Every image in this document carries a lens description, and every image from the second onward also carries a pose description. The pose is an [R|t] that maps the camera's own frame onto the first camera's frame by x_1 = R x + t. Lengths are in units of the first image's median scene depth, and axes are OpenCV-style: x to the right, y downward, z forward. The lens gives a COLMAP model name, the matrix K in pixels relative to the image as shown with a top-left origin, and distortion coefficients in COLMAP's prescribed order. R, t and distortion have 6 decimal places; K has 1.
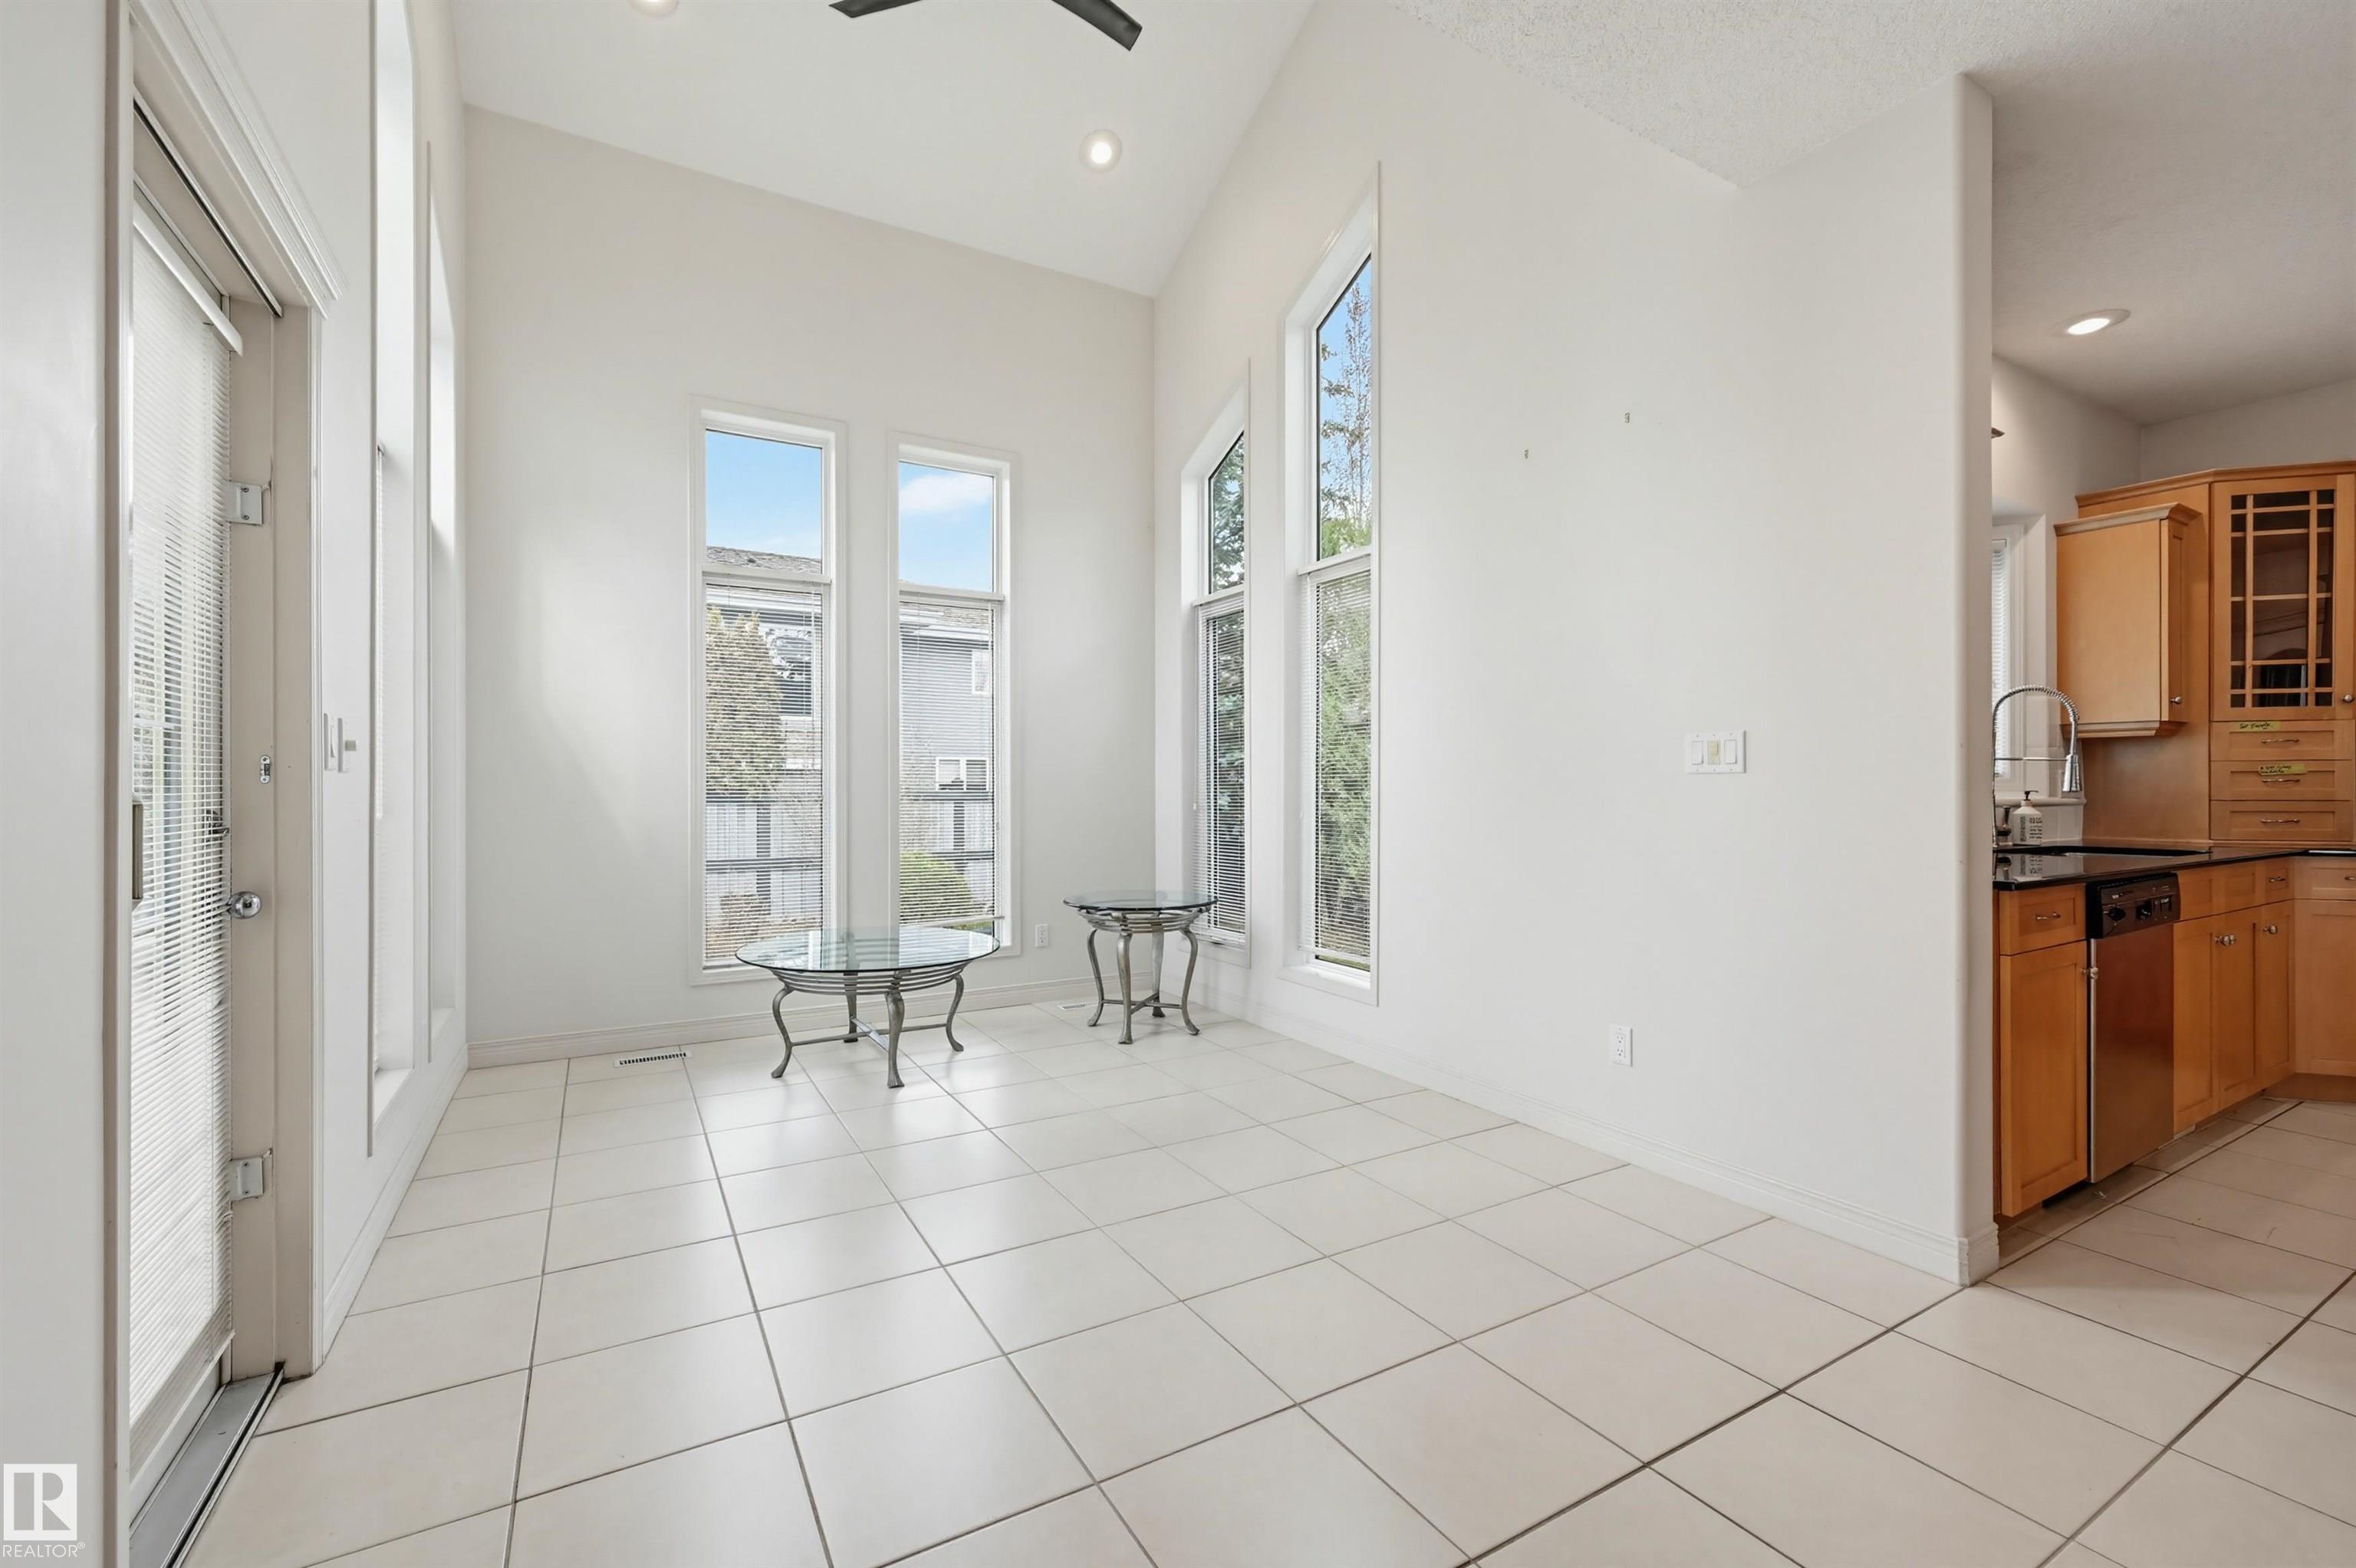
lens RADIAL K [[972.1, 0, 1166.1], [0, 972.1, 786.4], [0, 0, 1]] dist [0.000167, -0.000113]
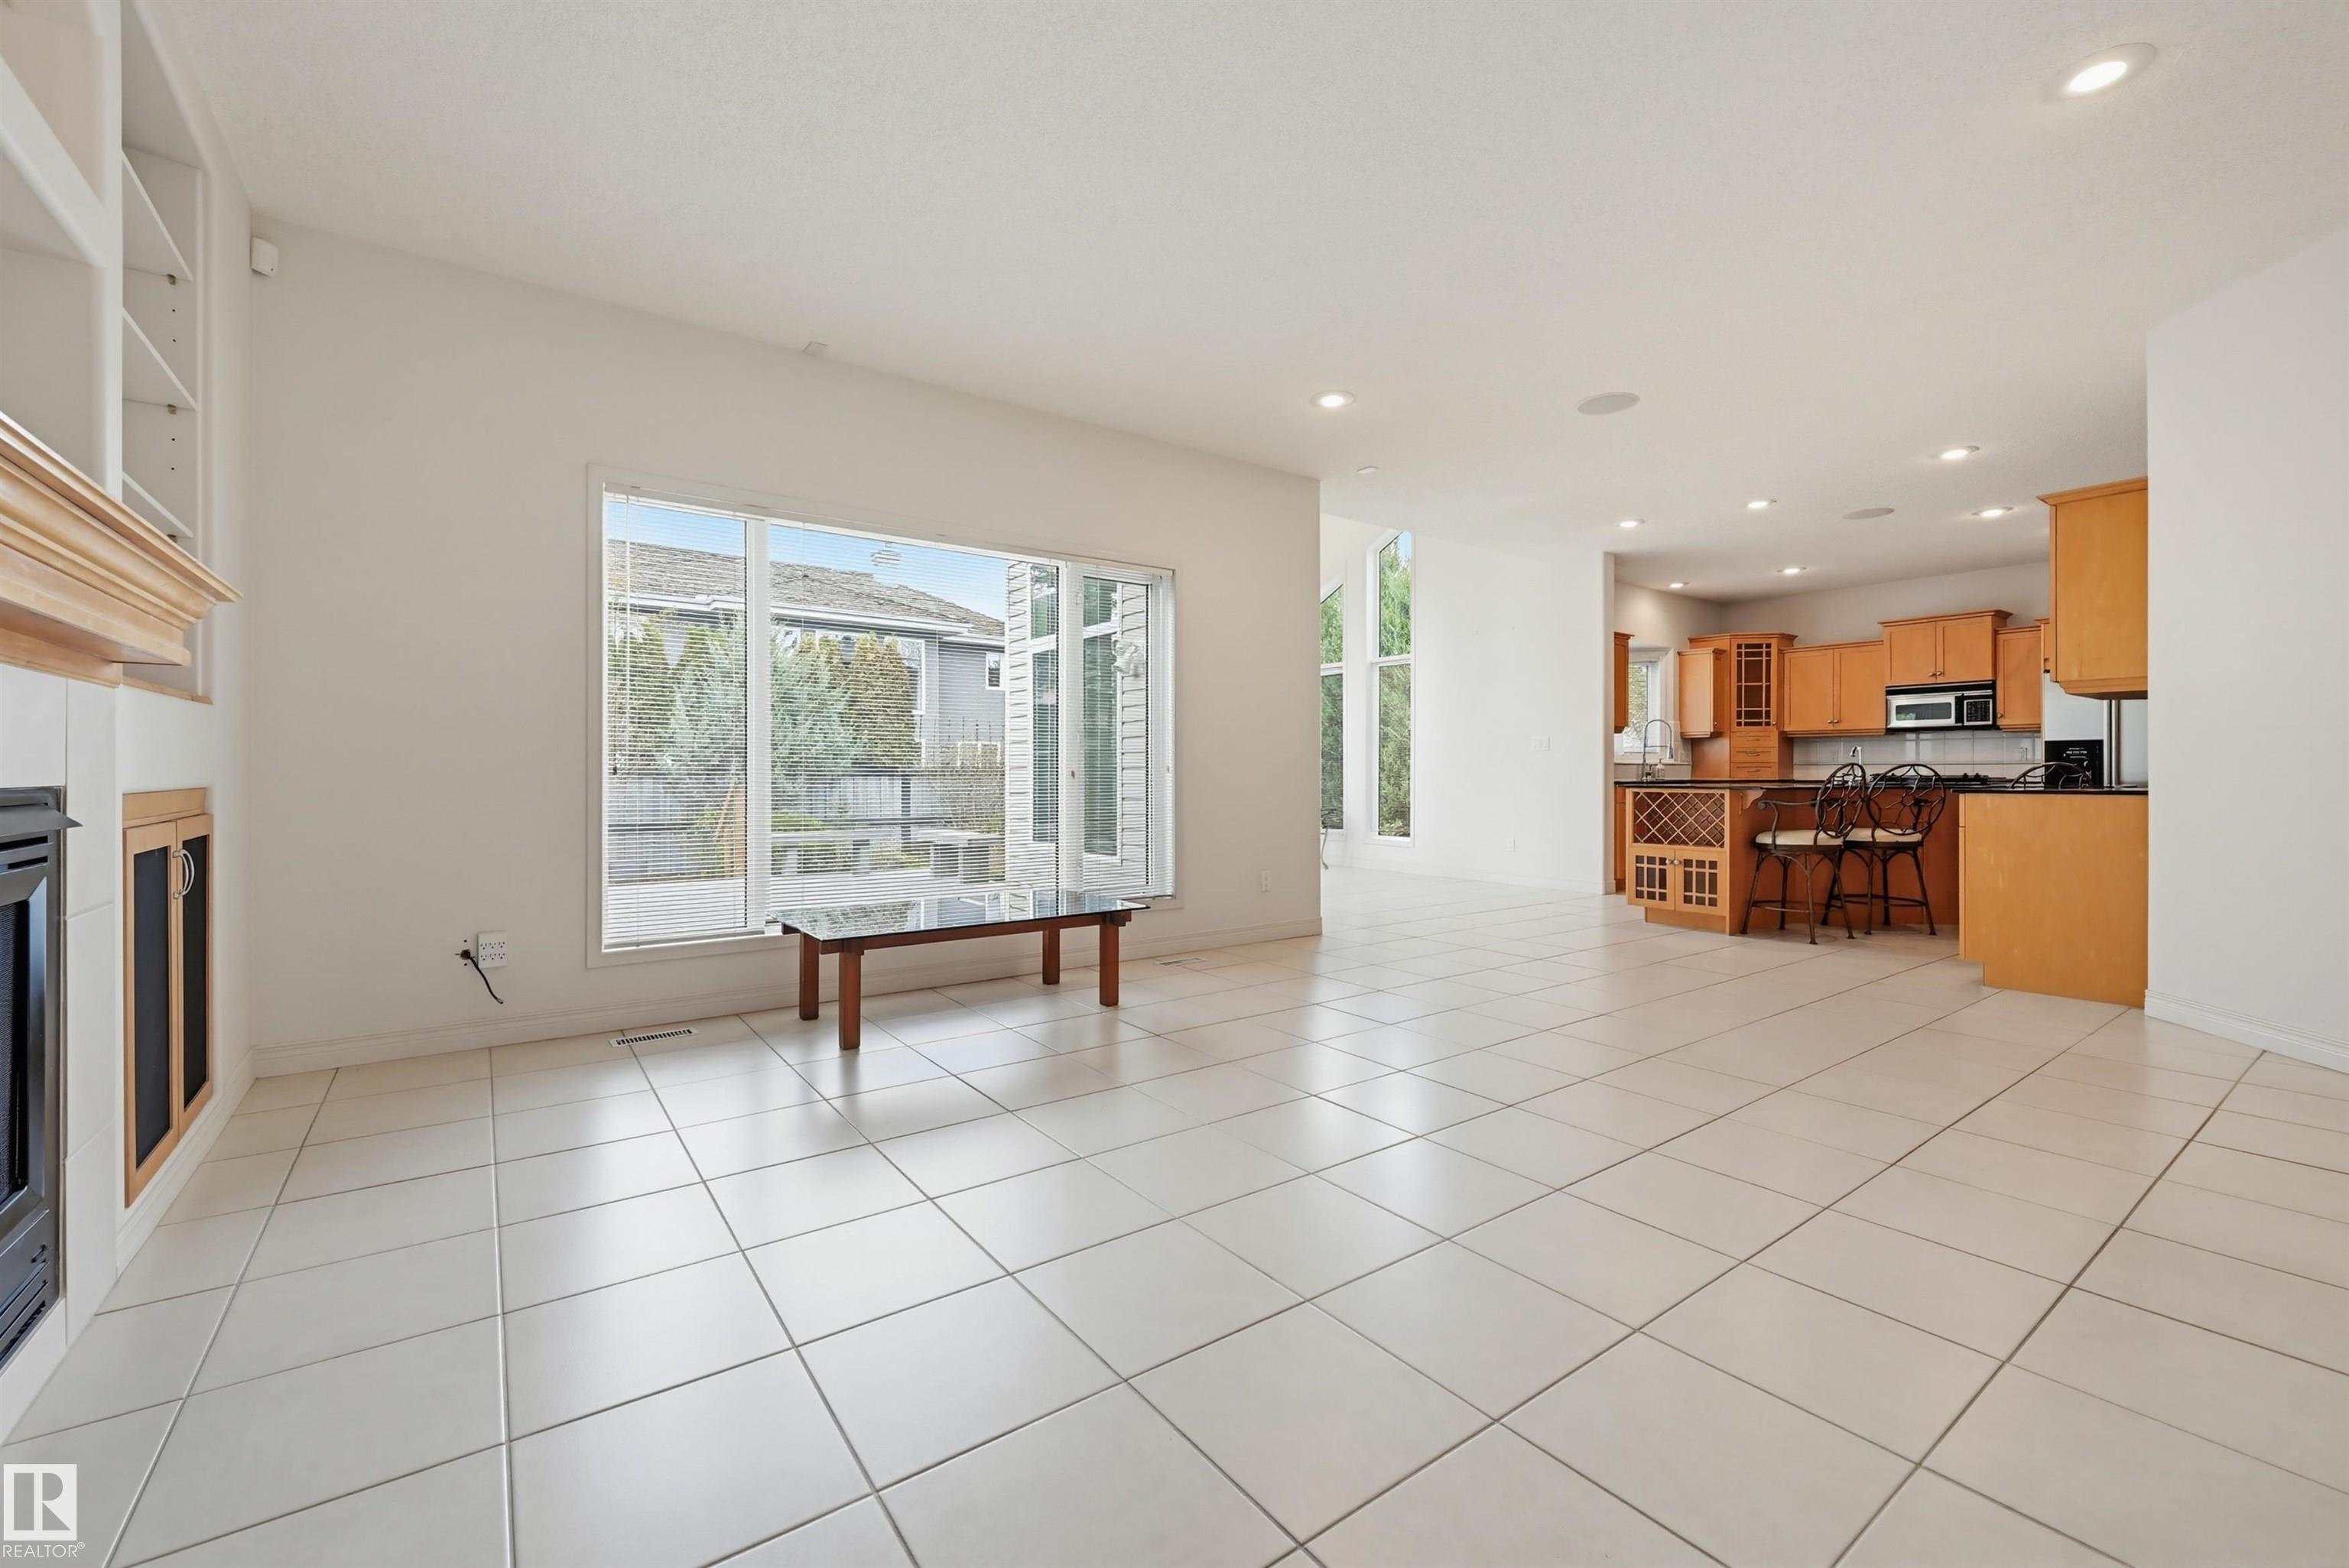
lens RADIAL K [[969.2, 0, 1180.1], [0, 969.2, 774.5], [0, 0, 1]] dist [0.000167, -0.000113]
pose [[0.992694, -0.002611, 0.120633, -0.667910], [0.002047, 0.999986, 0.004800, 0.030096], [-0.120644, -0.004518, 0.992686, -1.355197]]
